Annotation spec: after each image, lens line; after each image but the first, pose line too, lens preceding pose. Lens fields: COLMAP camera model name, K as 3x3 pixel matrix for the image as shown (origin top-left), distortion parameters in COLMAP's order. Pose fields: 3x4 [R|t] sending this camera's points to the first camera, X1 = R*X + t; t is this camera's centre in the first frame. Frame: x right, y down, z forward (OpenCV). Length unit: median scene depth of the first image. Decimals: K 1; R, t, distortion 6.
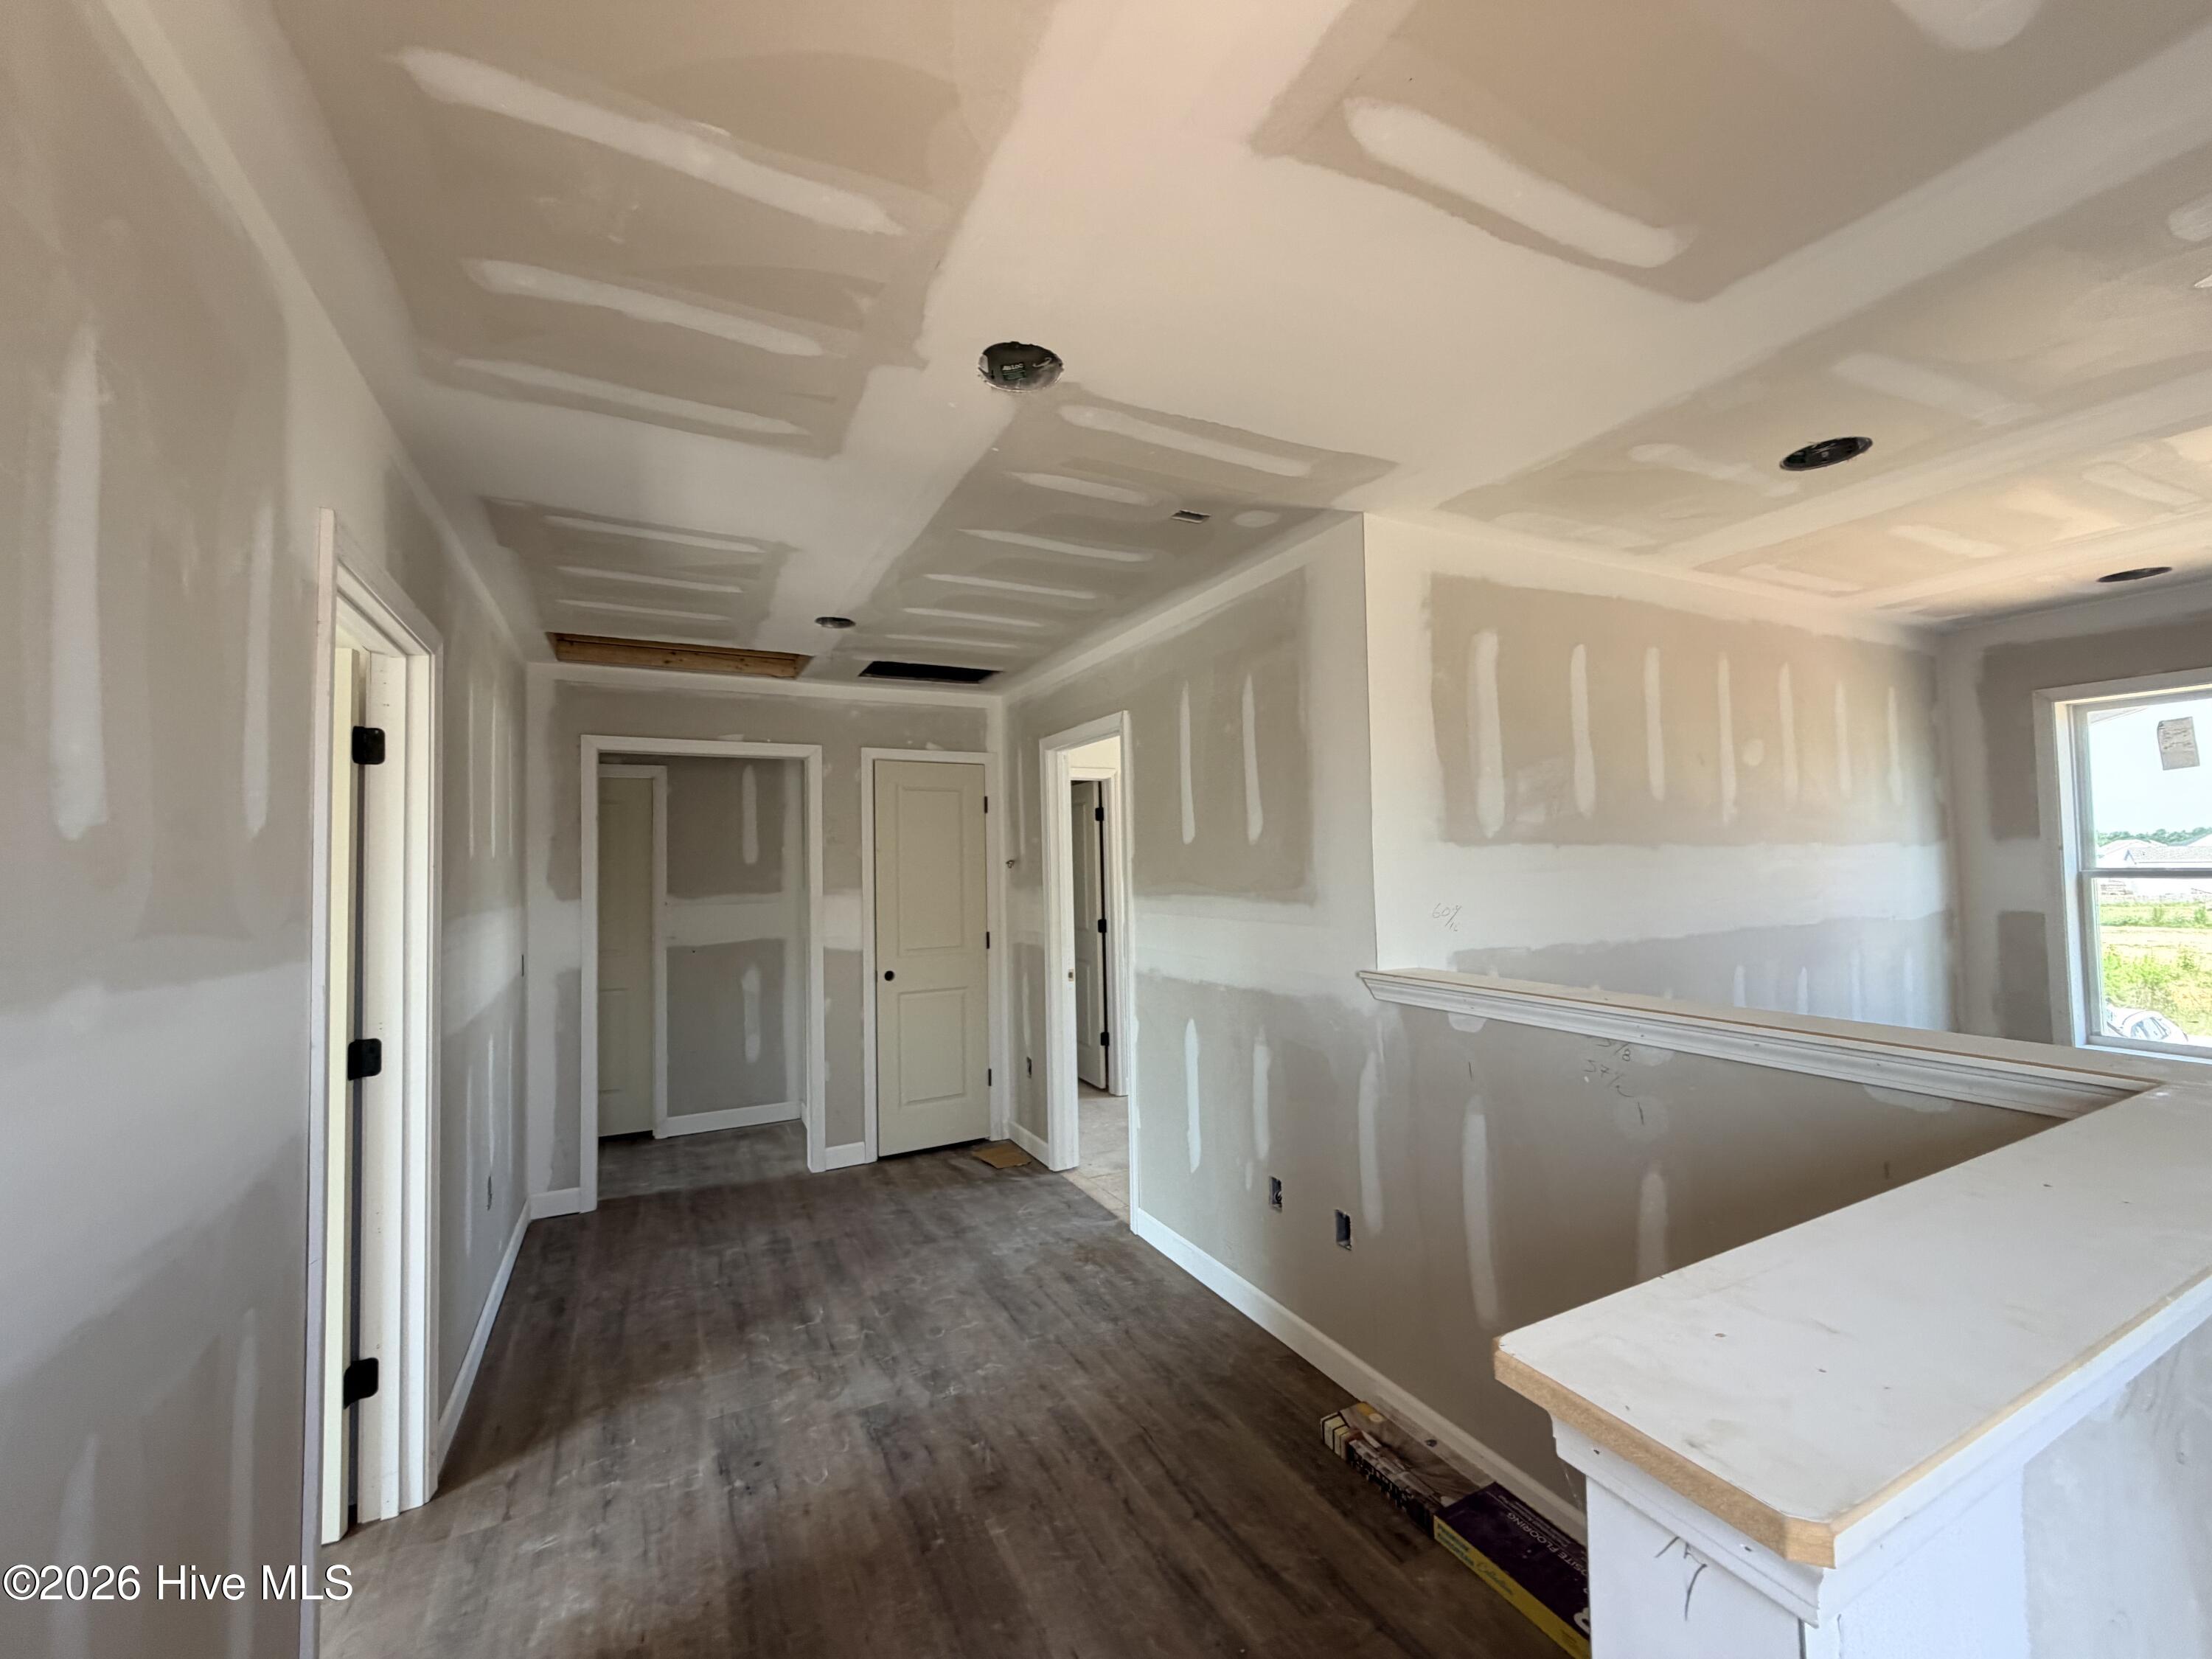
lens RADIAL K [[882.7, 0, 1101.7], [0, 882.7, 836.0], [0, 0, 1]] dist [0.000009, 0.000425]
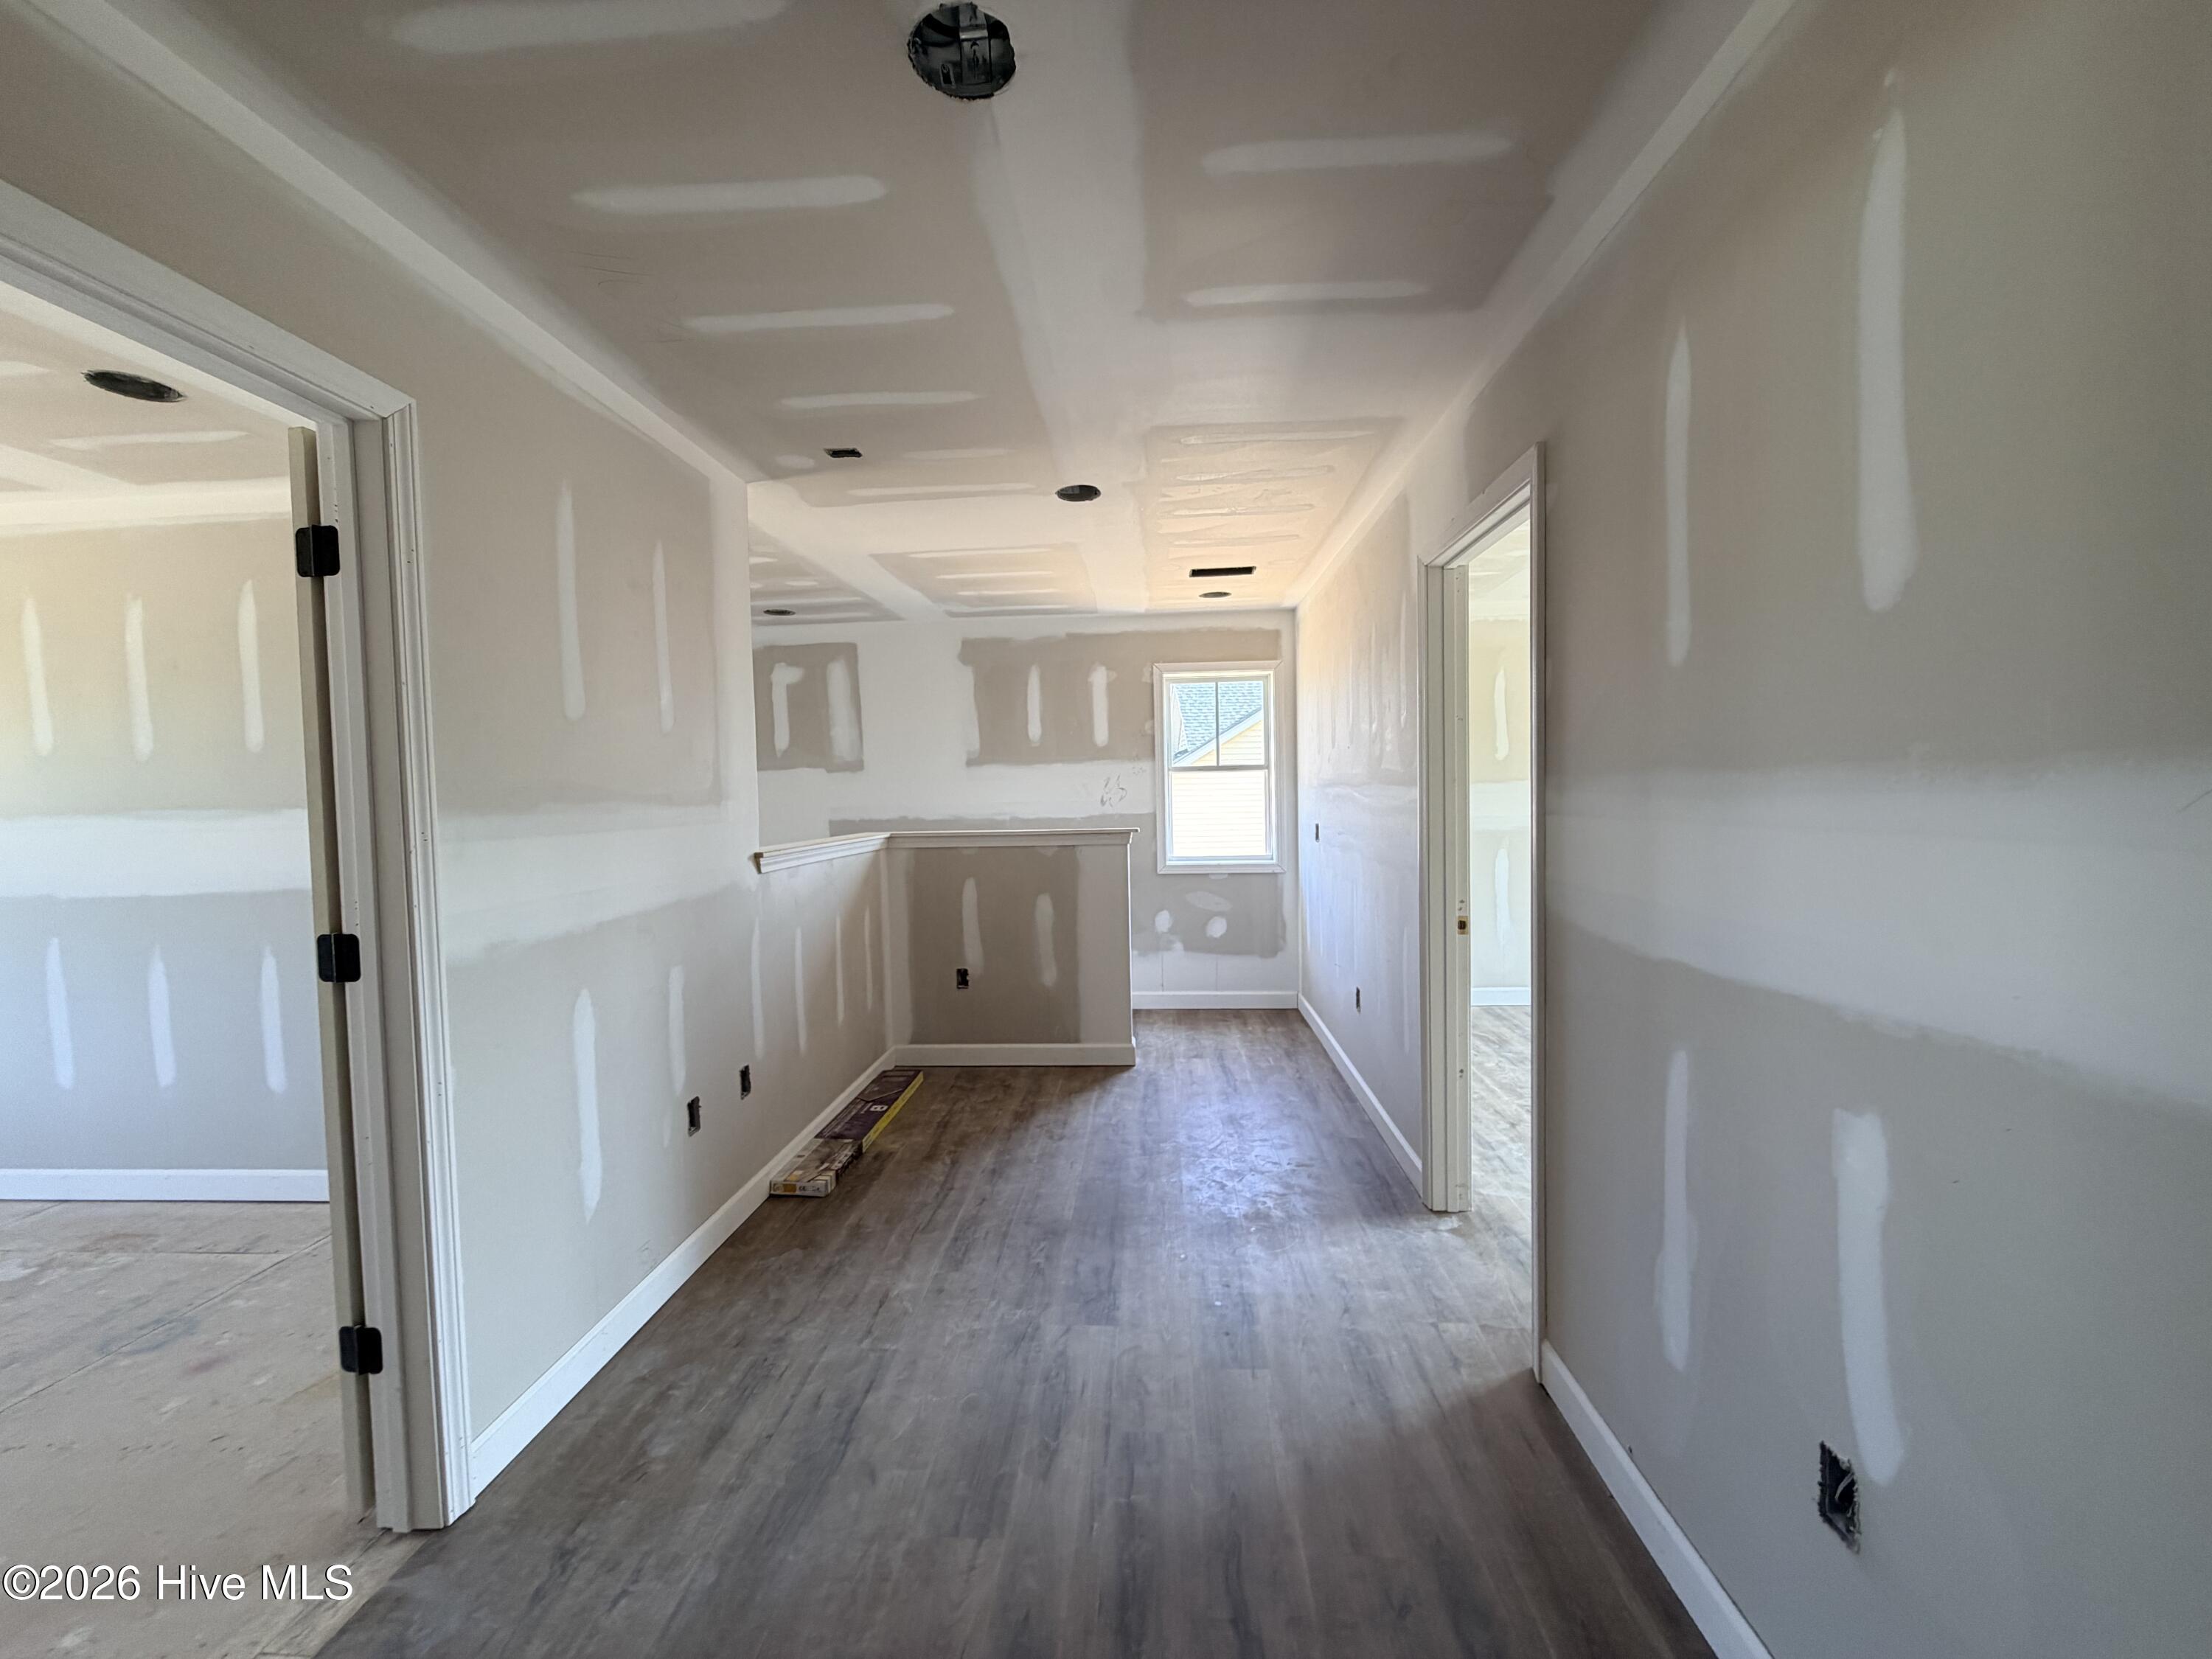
lens RADIAL K [[882.7, 0, 1102.3], [0, 882.7, 828.6], [0, 0, 1]] dist [0.000009, 0.000425]
pose [[-0.859978, 0.019979, 0.509940, -0.704988], [0.023932, 0.999713, 0.001192, 0.119734], [-0.509770, 0.013228, -0.860209, 1.695056]]
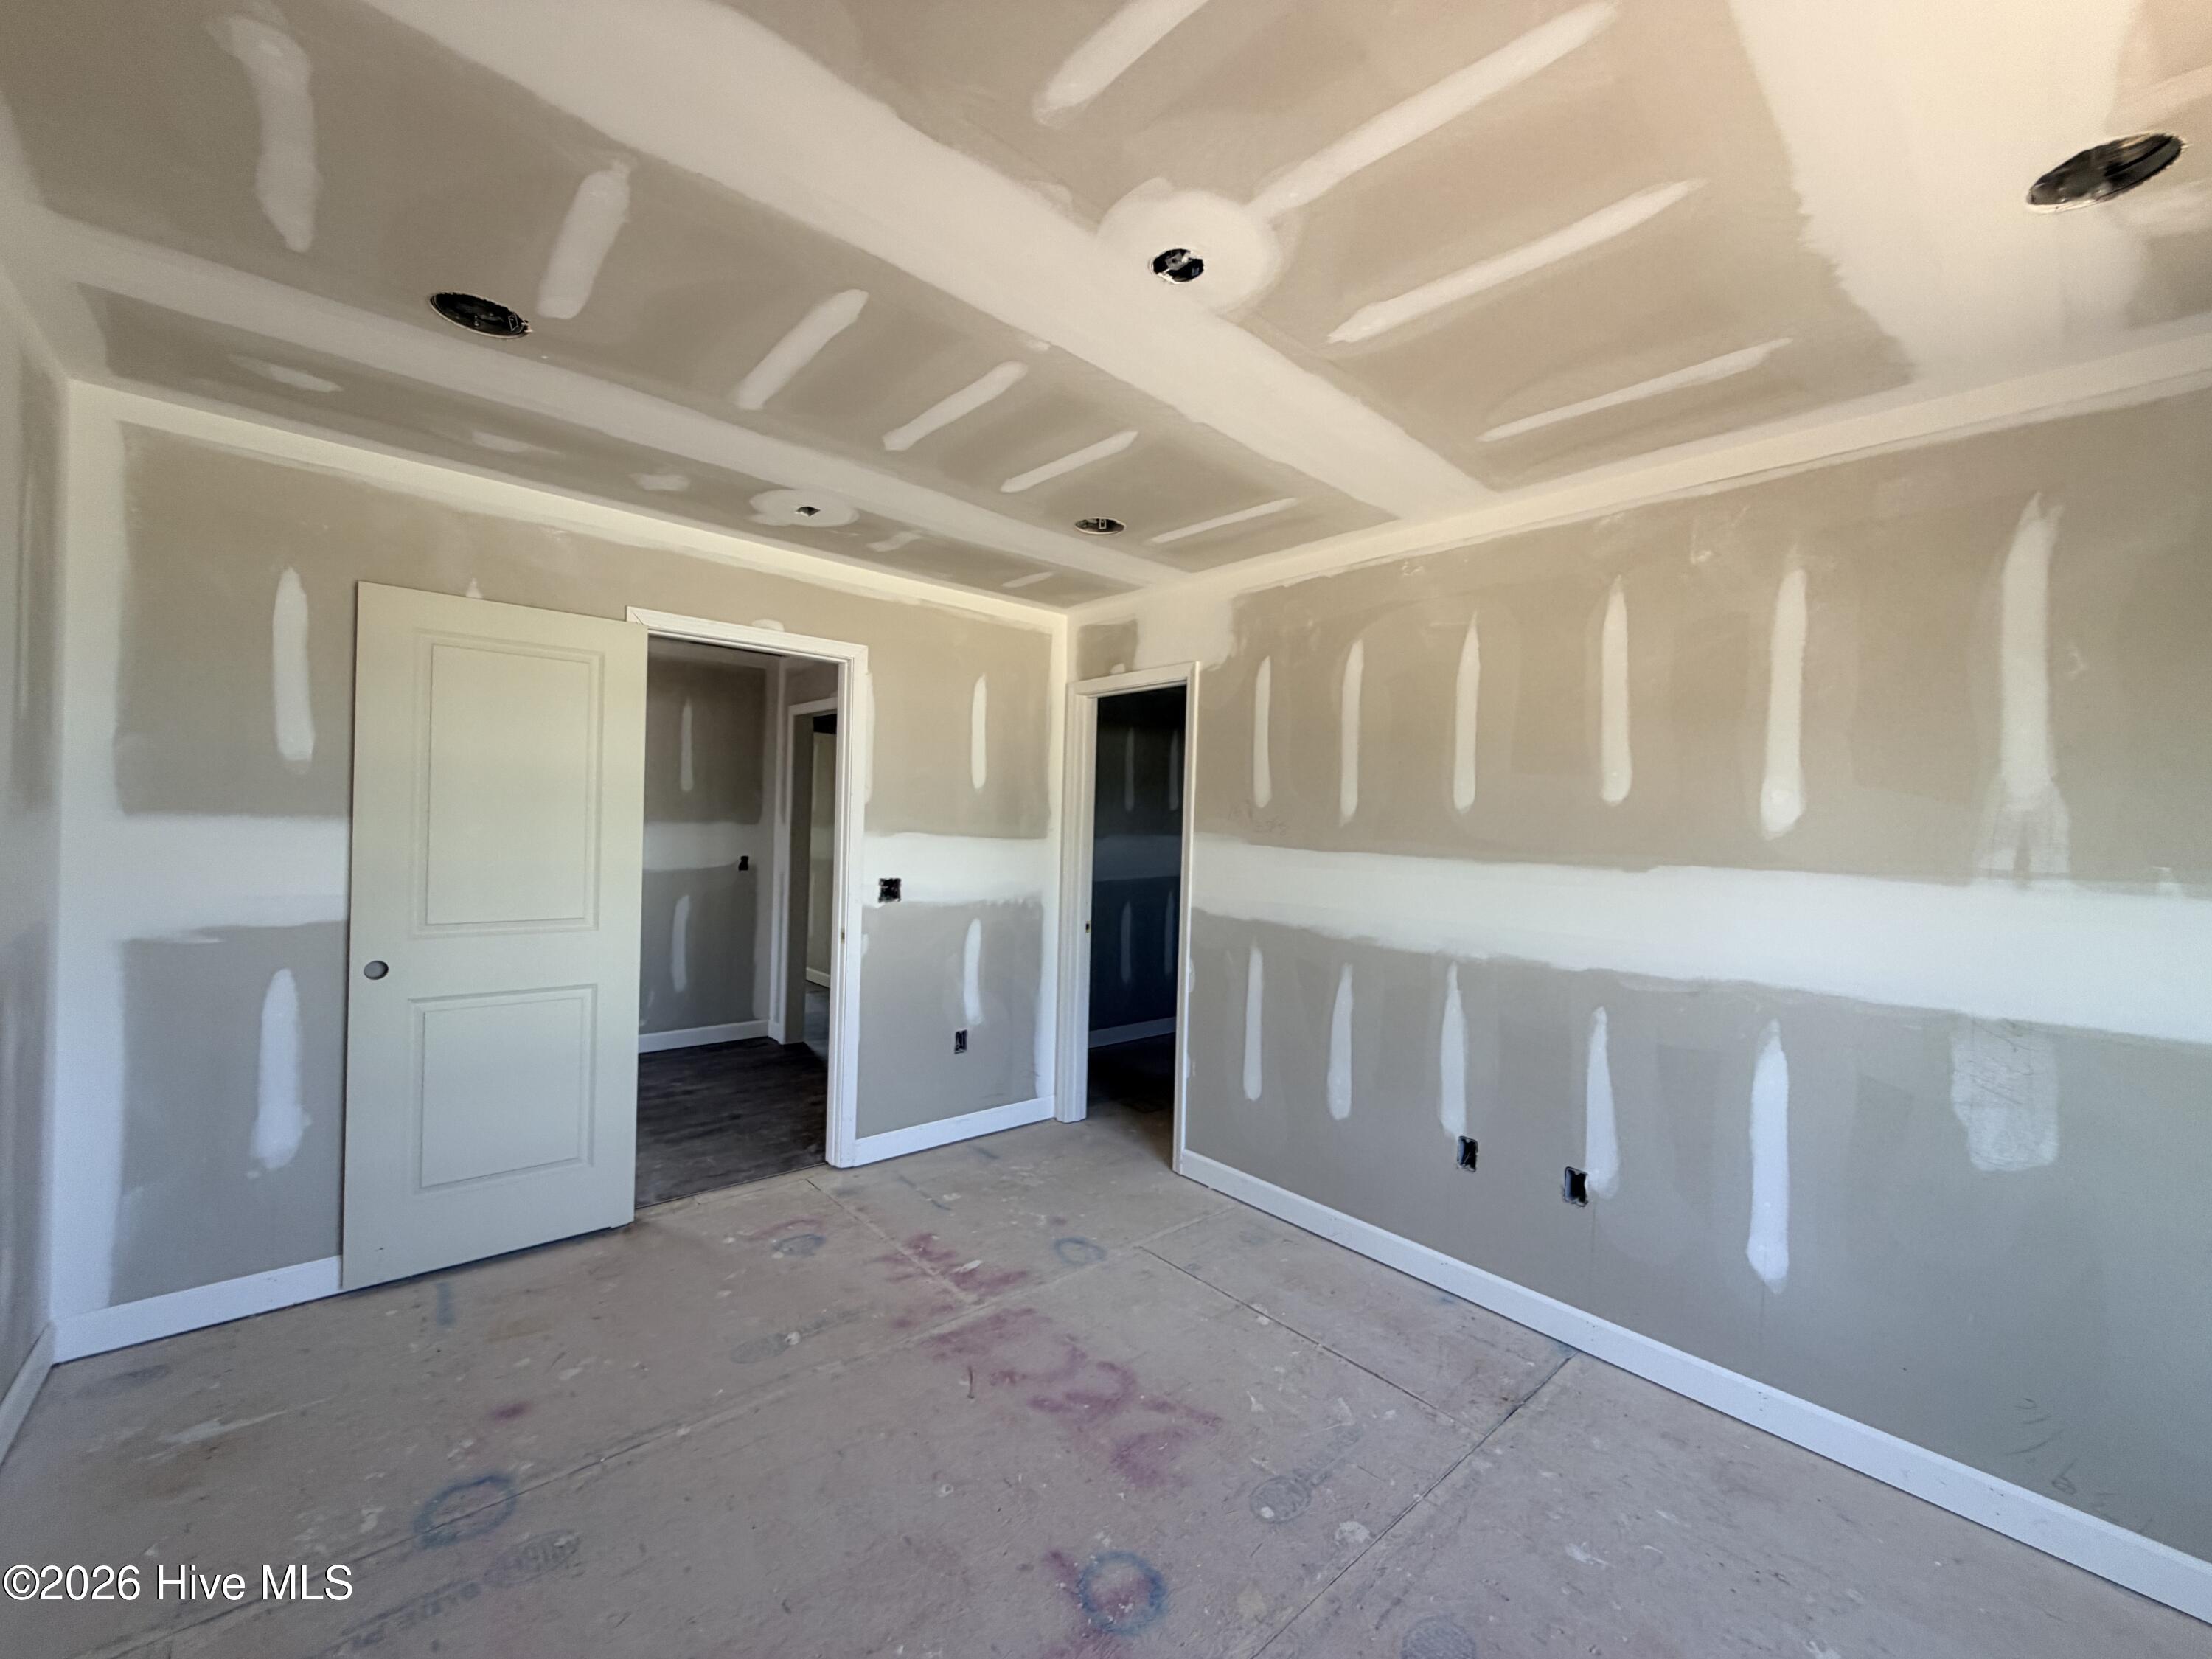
lens RADIAL K [[882.7, 0, 1104.3], [0, 882.7, 823.3], [0, 0, 1]] dist [0.000009, 0.000425]
pose [[0.250677, 0.018542, -0.967893, 1.373359], [0.000016, 0.999816, 0.019158, 0.066099], [0.968071, -0.004818, 0.250631, 1.727193]]
